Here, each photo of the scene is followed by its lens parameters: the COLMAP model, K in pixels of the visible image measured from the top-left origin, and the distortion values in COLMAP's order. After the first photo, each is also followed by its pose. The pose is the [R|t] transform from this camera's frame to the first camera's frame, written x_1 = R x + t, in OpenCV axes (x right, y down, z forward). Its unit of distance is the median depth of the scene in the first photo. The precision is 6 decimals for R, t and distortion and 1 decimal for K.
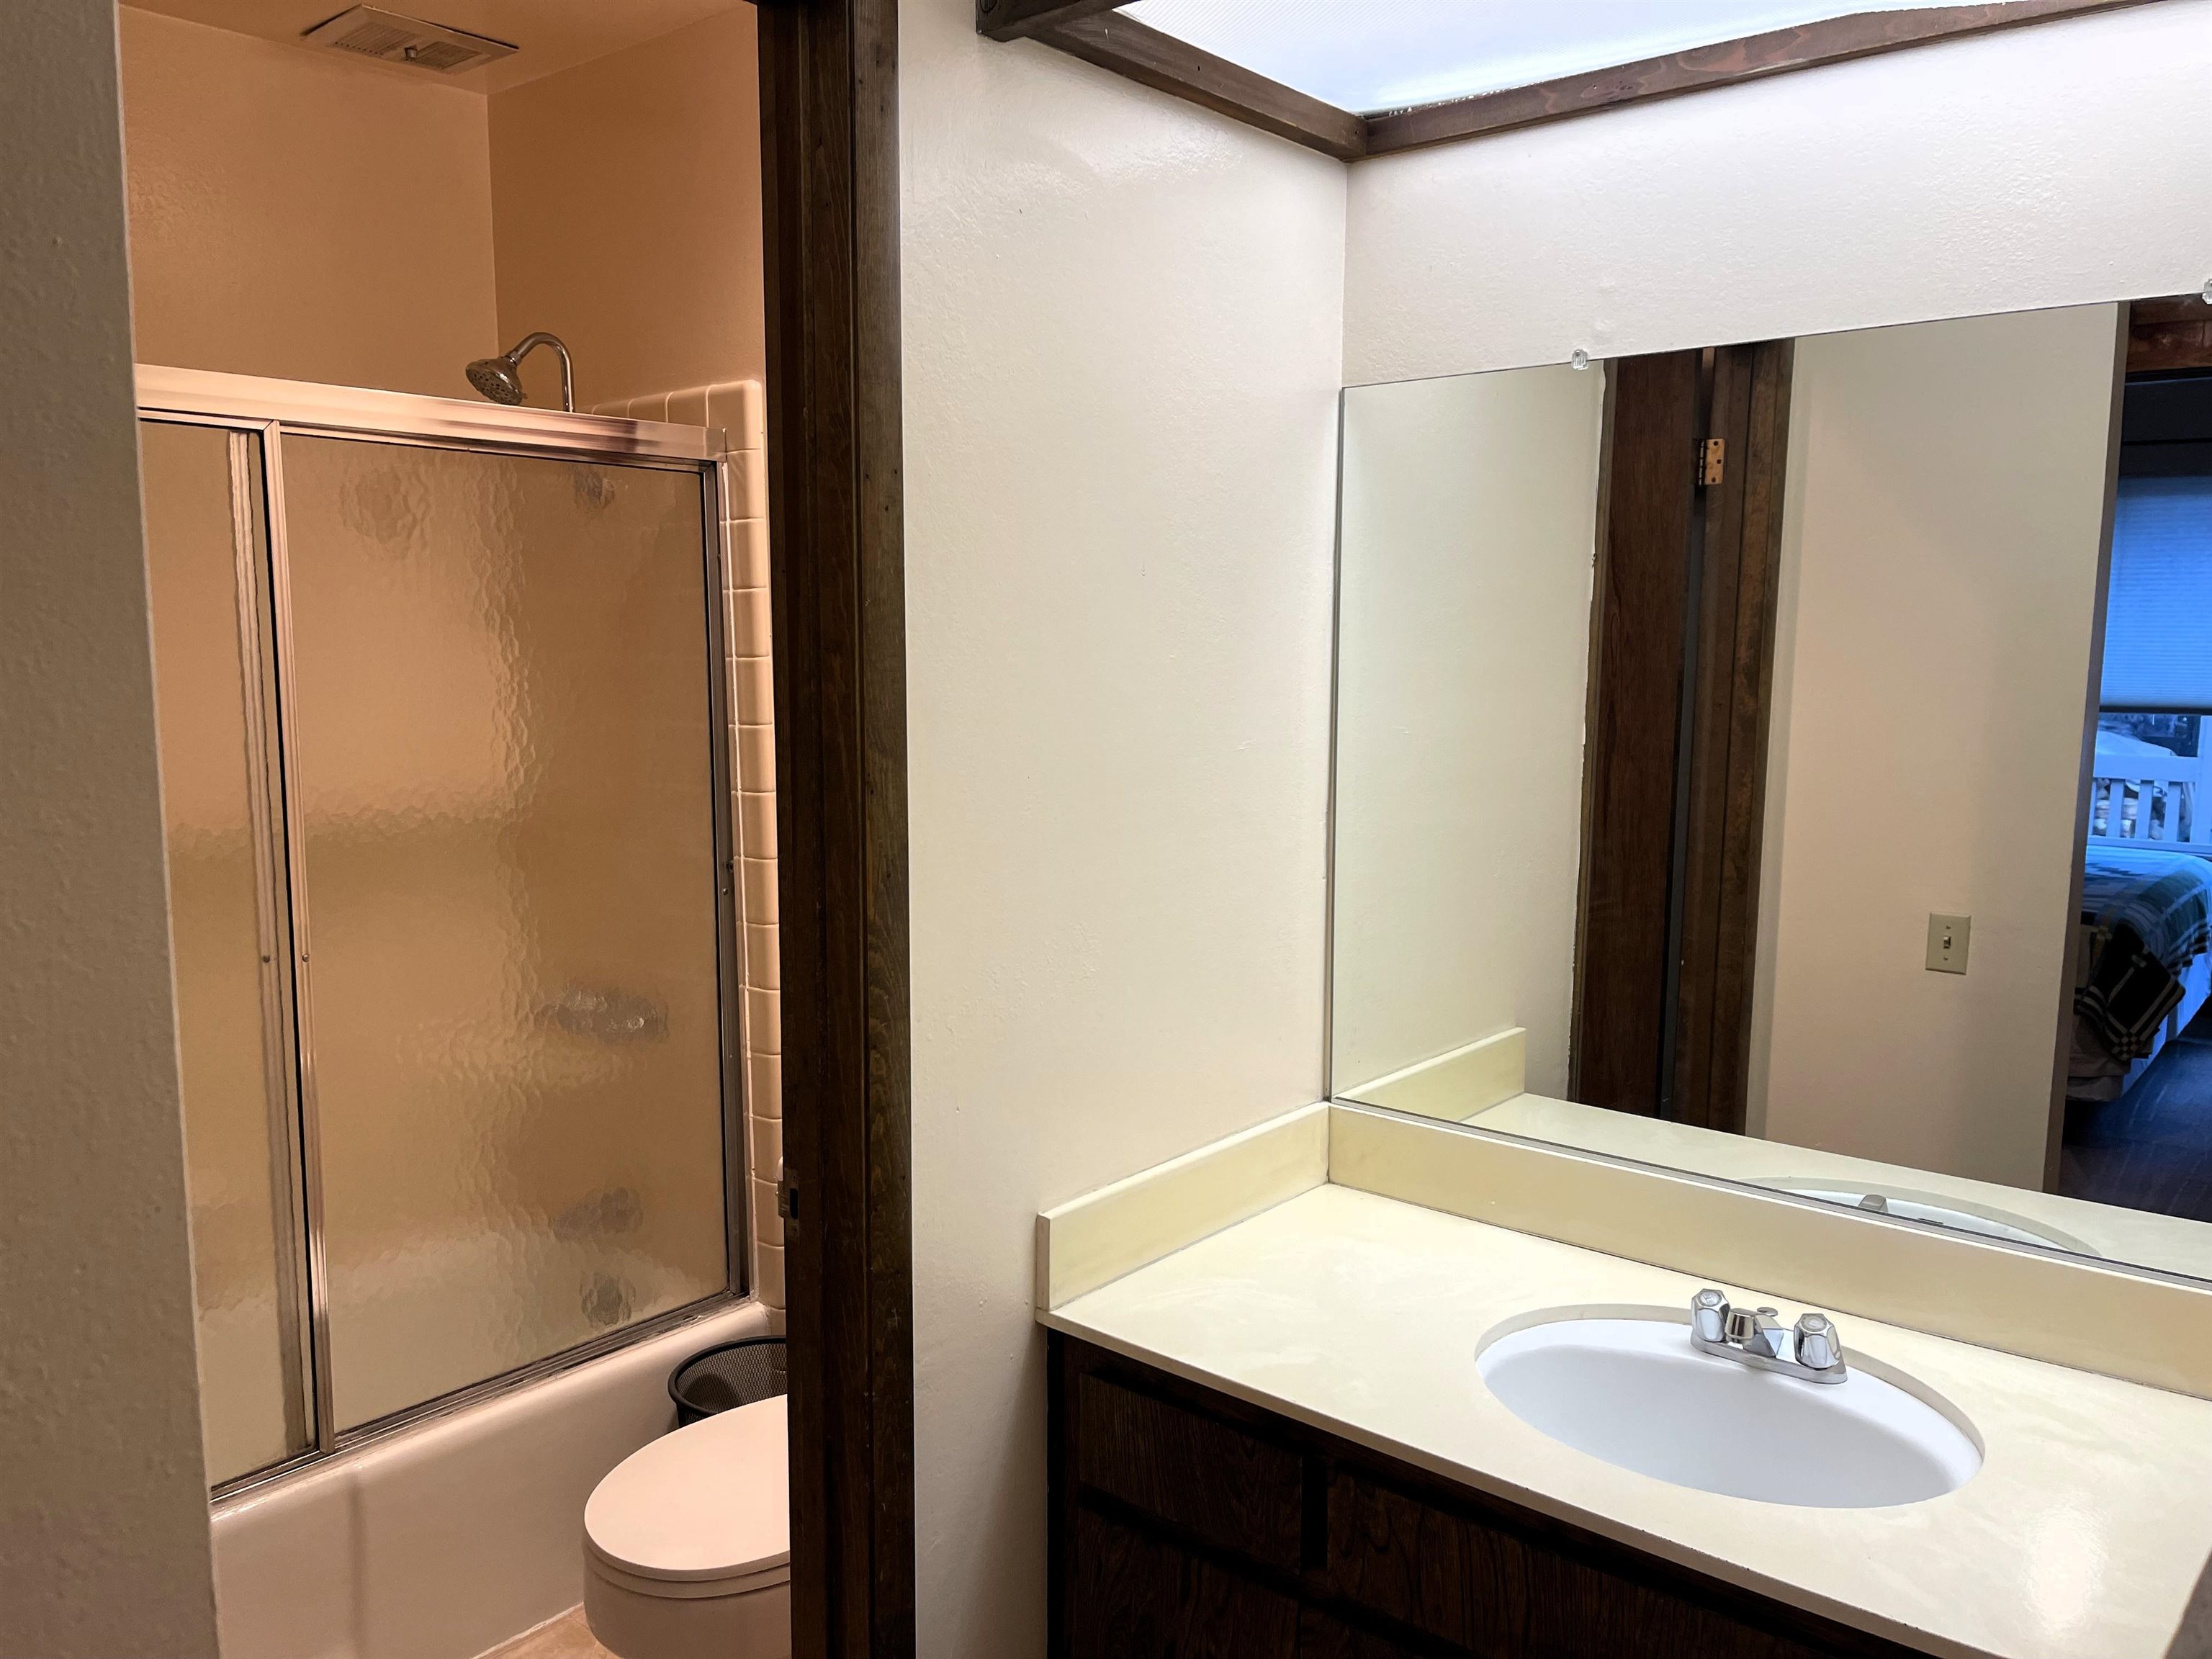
lens RADIAL K [[1670.4, 0, 1109.8], [0, 1670.4, 830.2], [0, 0, 1]] dist [0.039315, -0.037133]
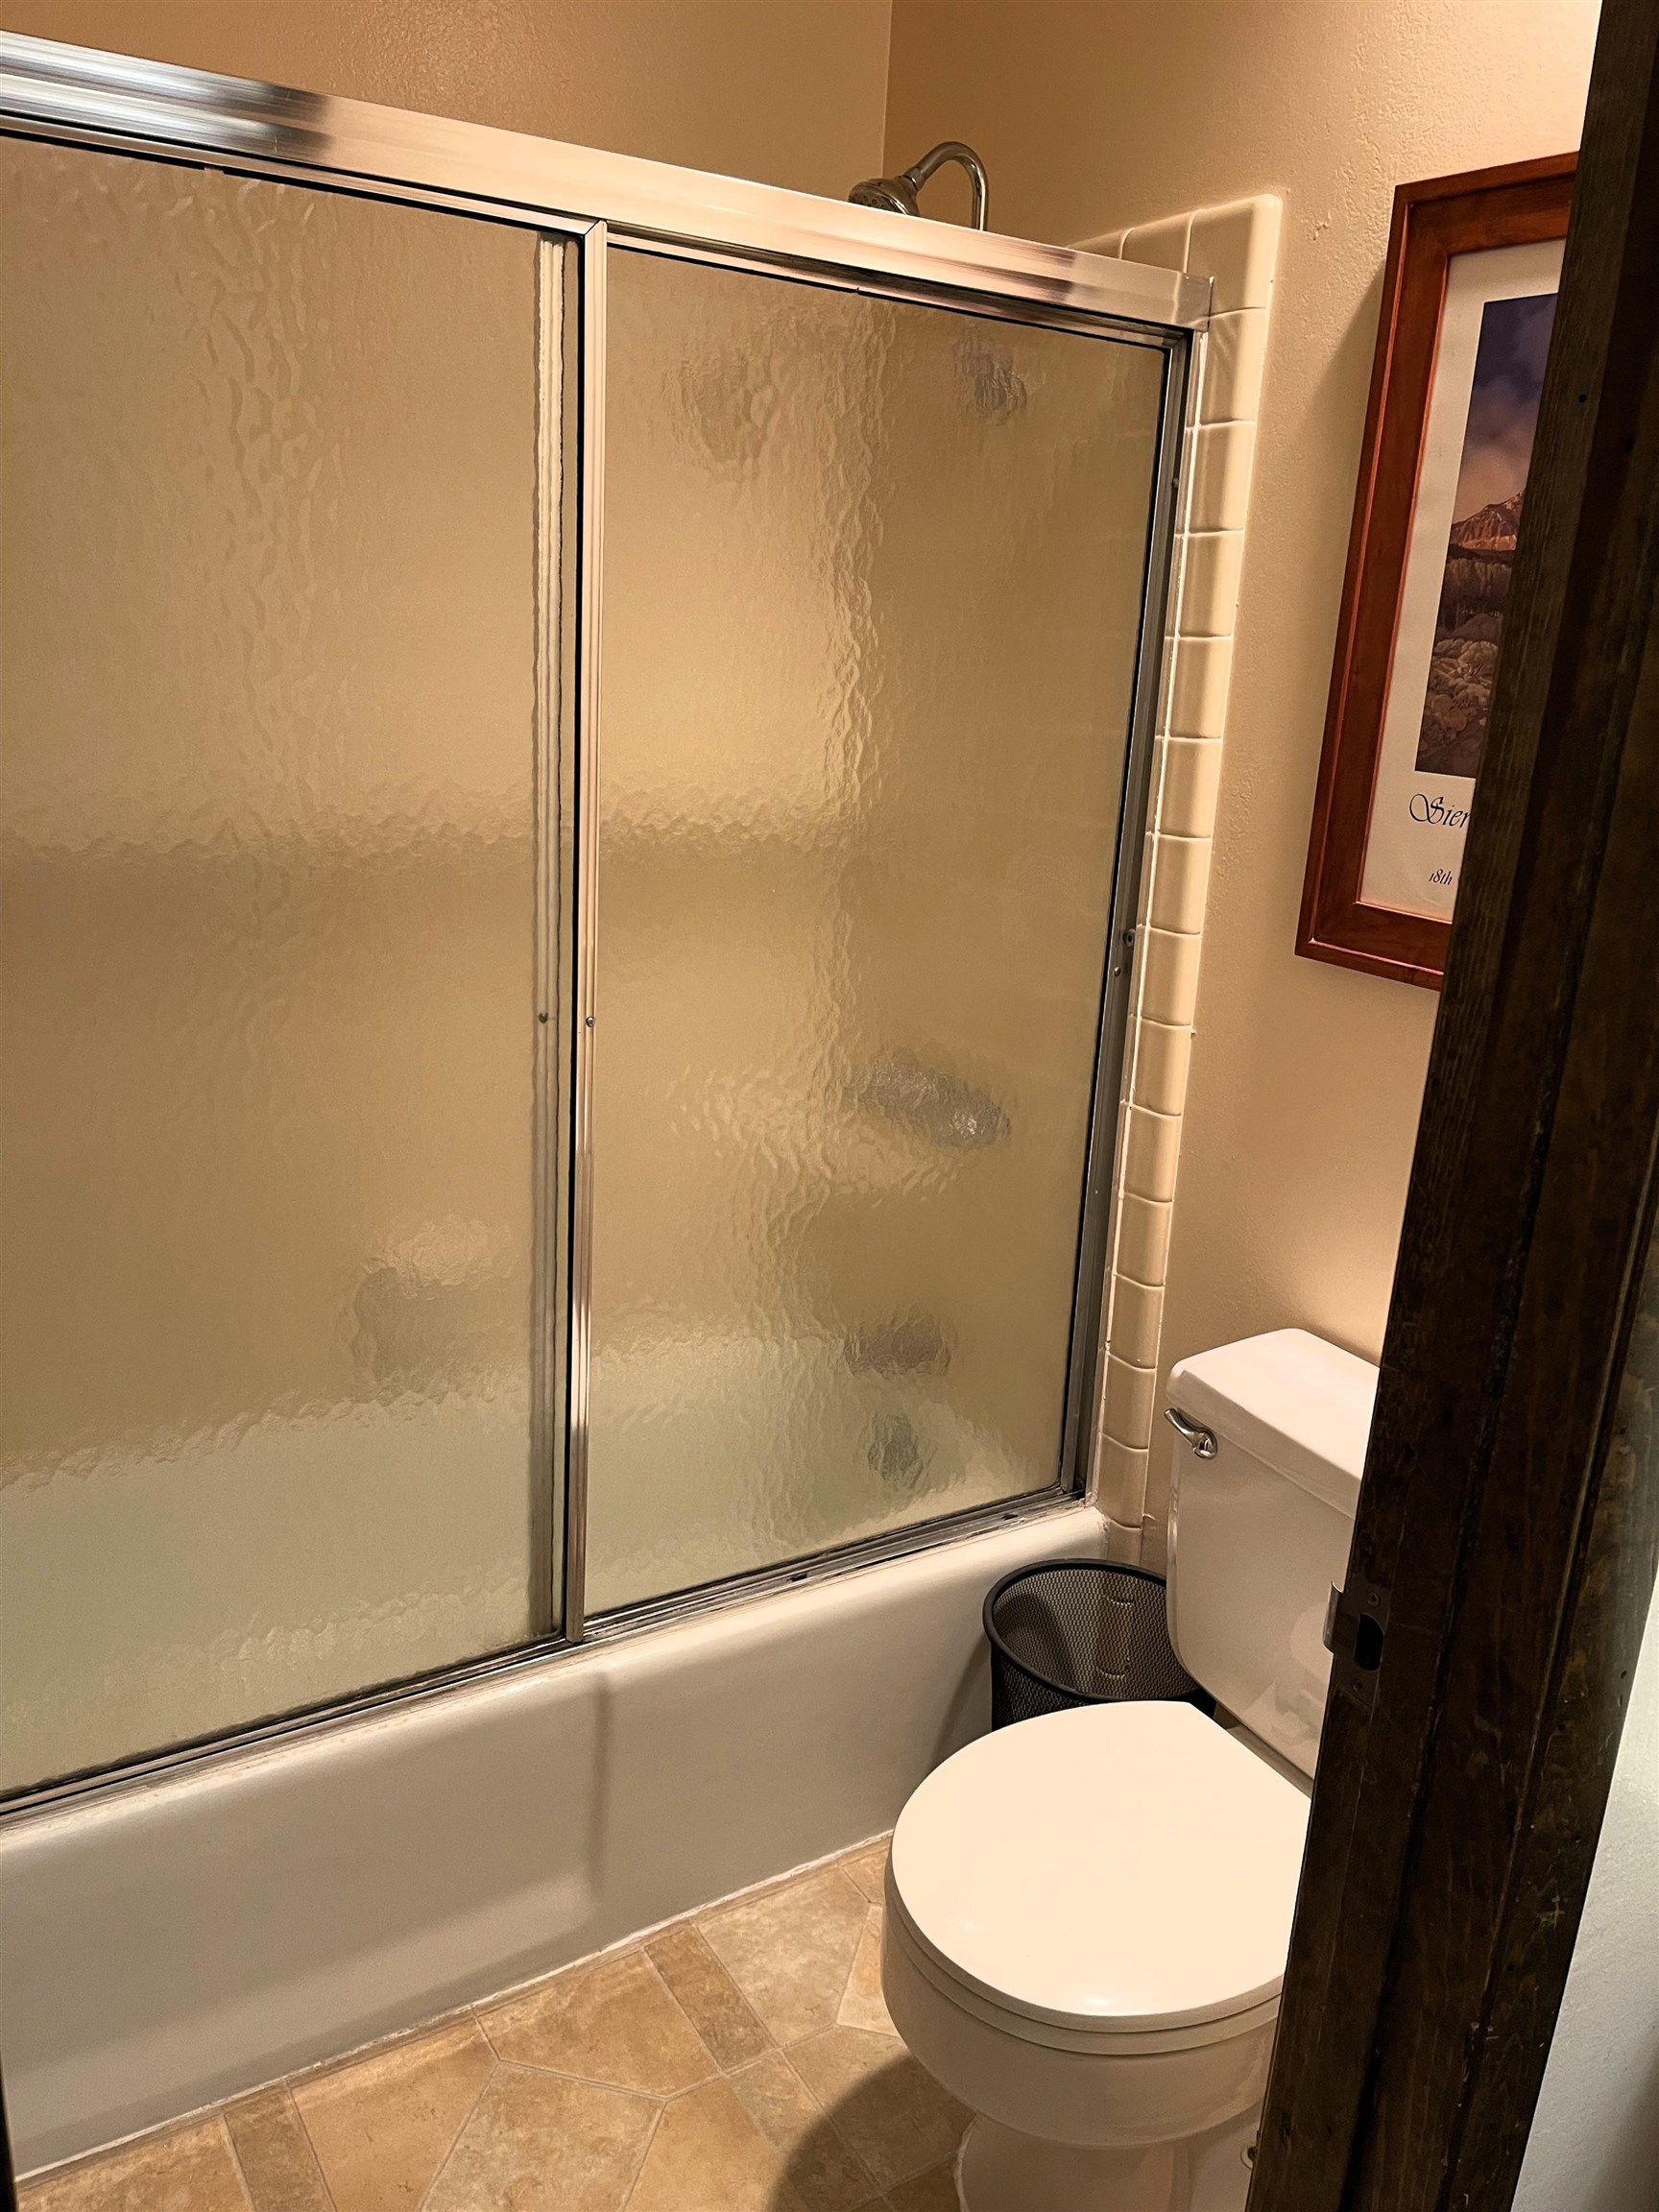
lens RADIAL K [[1663.2, 0, 829.5], [0, 1663.2, 1106.0], [0, 0, 1]] dist [0.098723, -0.145294]
pose [[0.947910, 0.135414, -0.288322, -0.162985], [-0.090409, 0.982291, 0.164107, -0.016537], [0.305438, -0.129491, 0.943366, 0.336971]]
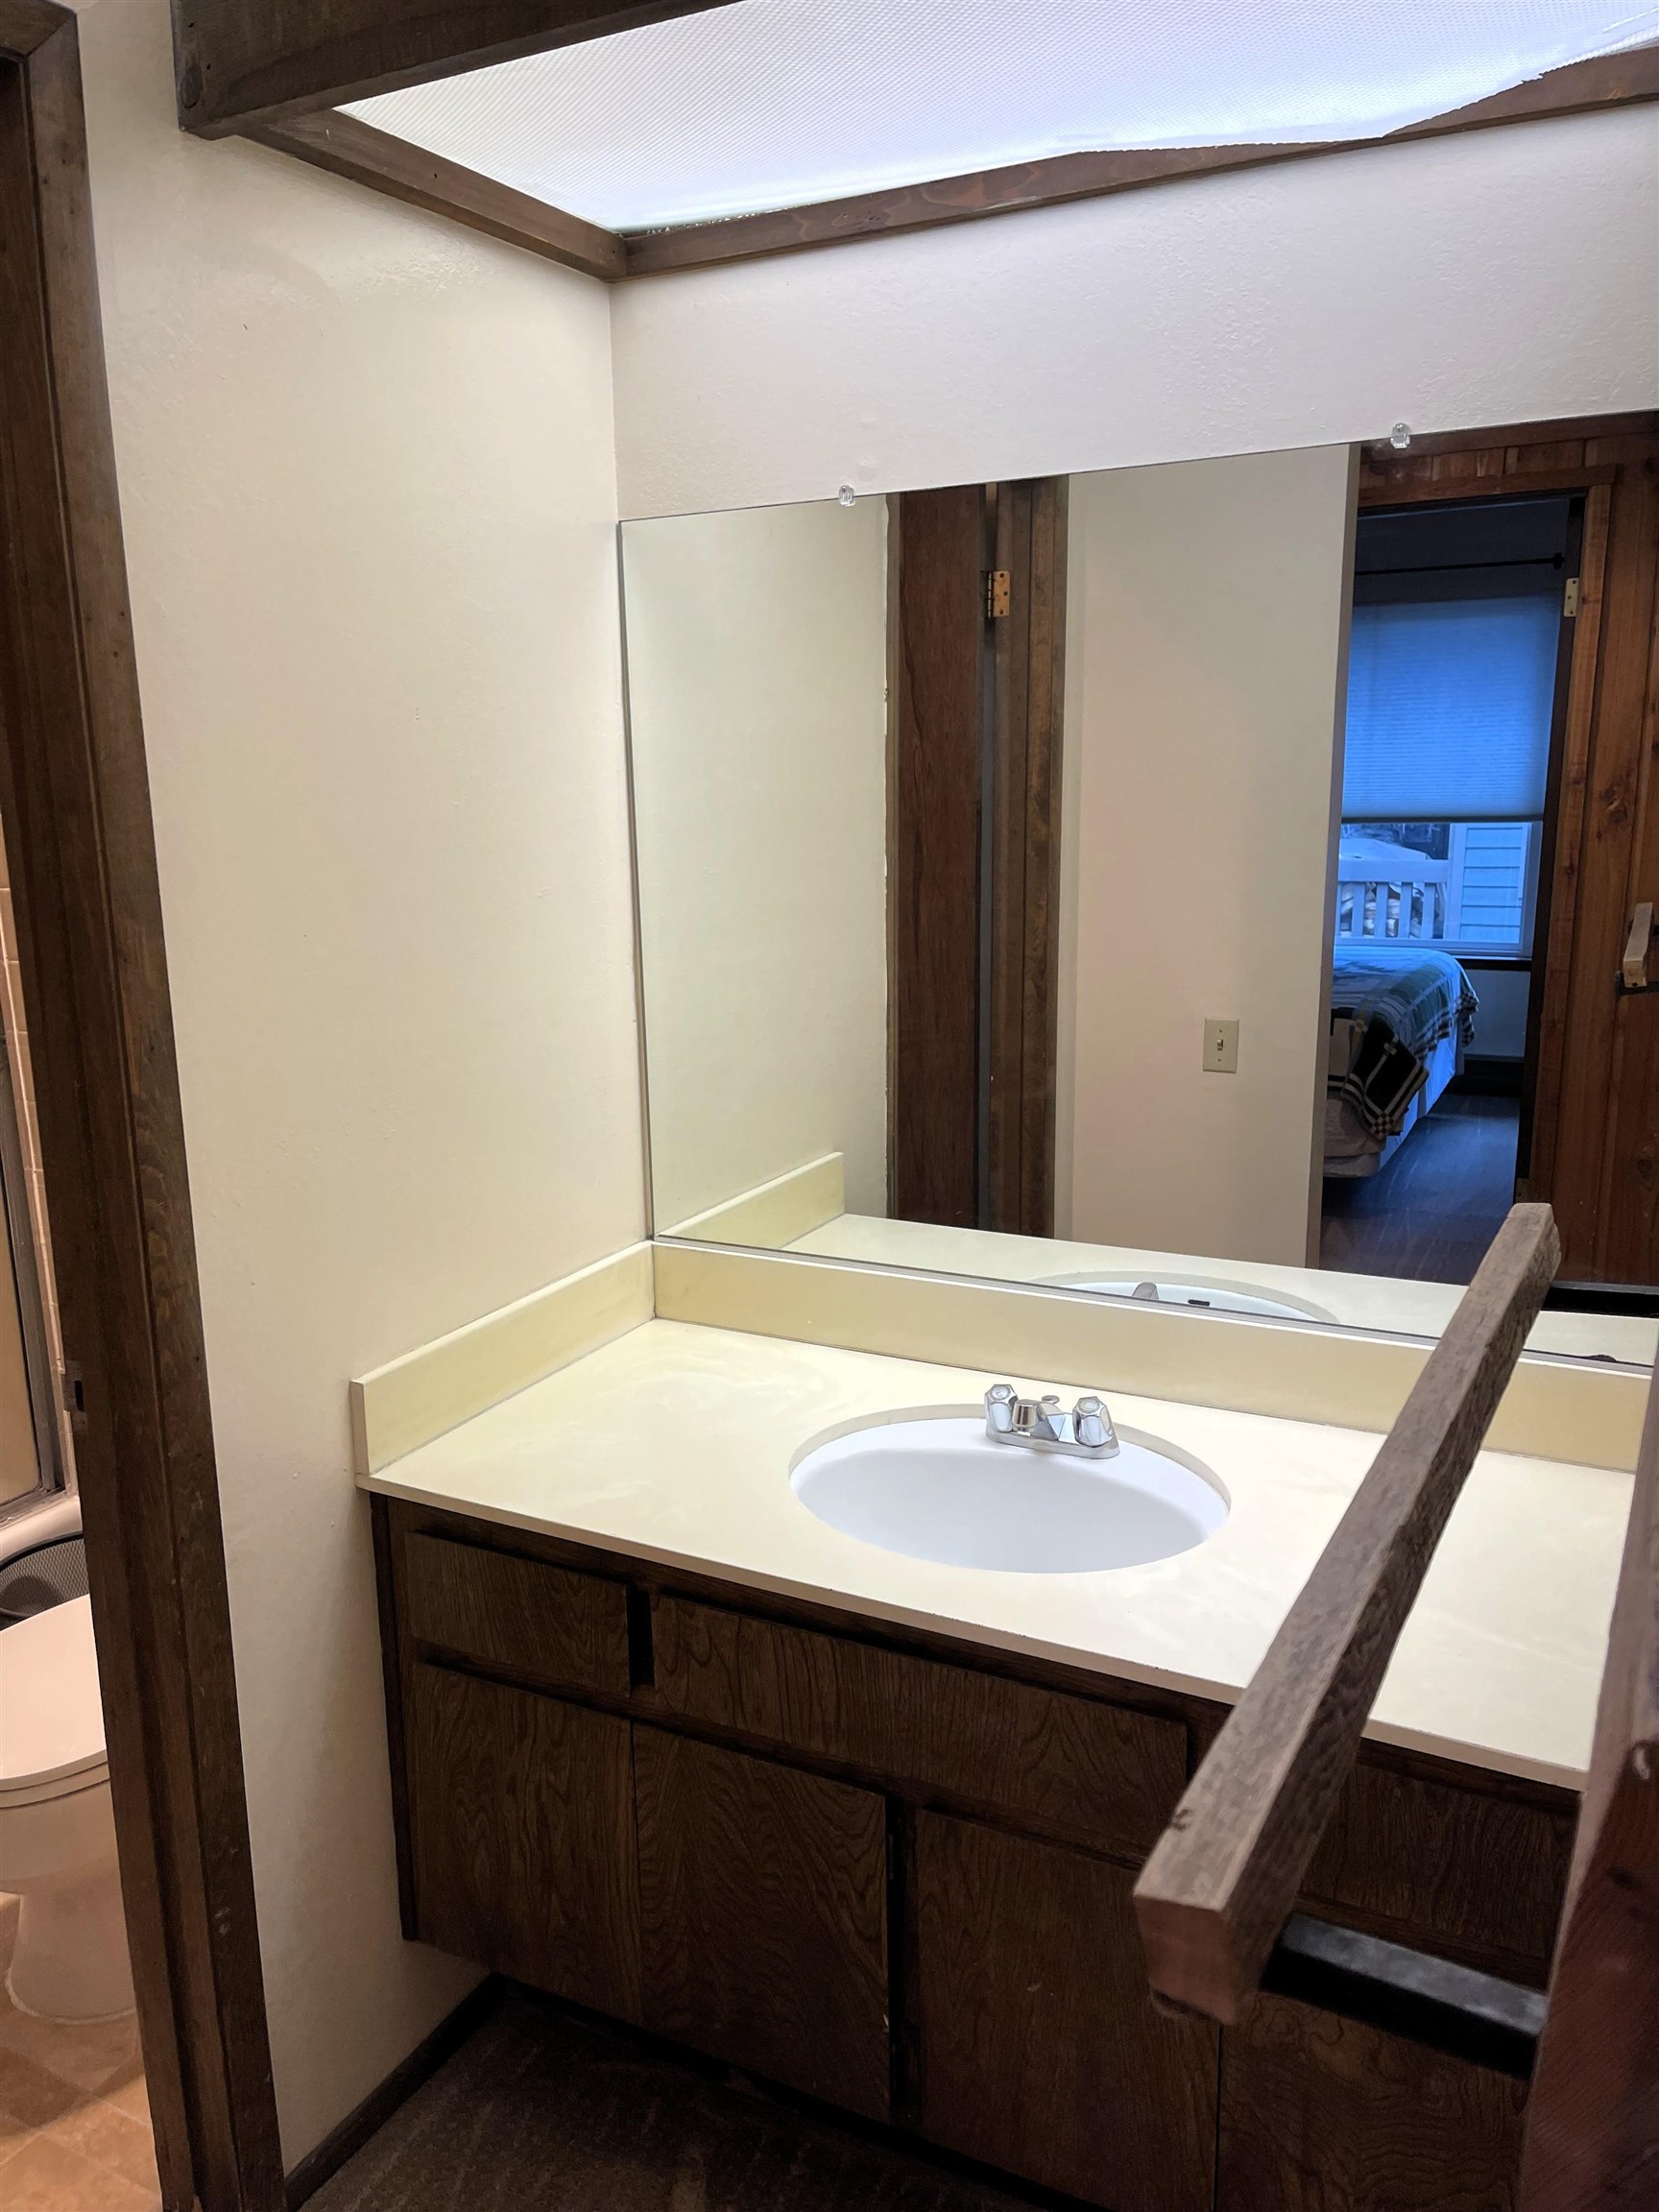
lens RADIAL K [[1667.0, 0, 821.9], [0, 1667.0, 1090.0], [0, 0, 1]] dist [0.073042, -0.103536]
pose [[0.976958, -0.064833, 0.203344, 0.029793], [0.049382, 0.995558, 0.080163, -0.004753], [-0.207638, -0.068274, 0.975820, -0.006948]]
